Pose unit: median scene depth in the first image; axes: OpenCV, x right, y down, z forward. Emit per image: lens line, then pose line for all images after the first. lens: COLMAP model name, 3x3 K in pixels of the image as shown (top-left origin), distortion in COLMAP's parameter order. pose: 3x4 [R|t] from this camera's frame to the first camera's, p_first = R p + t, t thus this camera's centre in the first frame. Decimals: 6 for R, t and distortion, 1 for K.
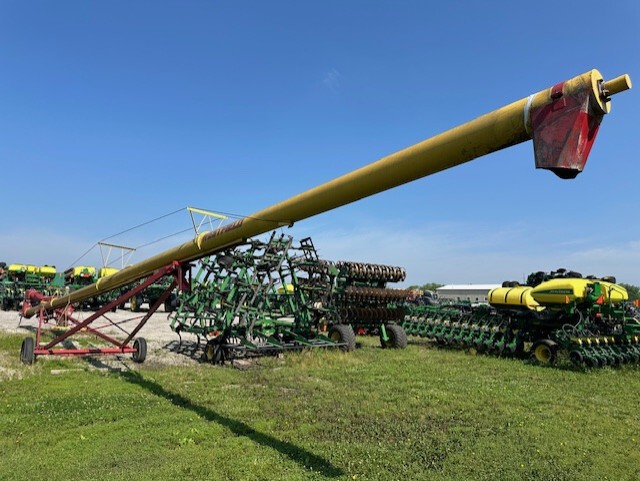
lens RADIAL K [[449.8, 0, 317.0], [0, 449.8, 231.9], [0, 0, 1]] dist [0.062108, -0.083431]
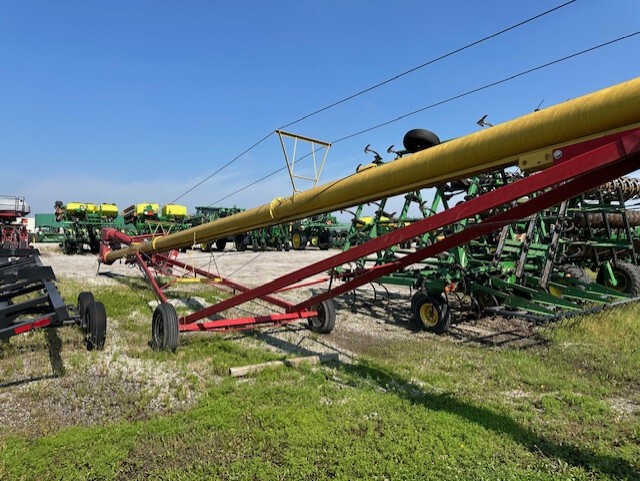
lens RADIAL K [[449.8, 0, 317.0], [0, 449.8, 231.9], [0, 0, 1]] dist [0.062108, -0.083431]
pose [[0.996971, -0.029704, -0.071873, -0.130073], [0.039547, 0.989410, 0.139659, 0.023165], [0.066964, -0.142079, 0.987588, 0.150997]]
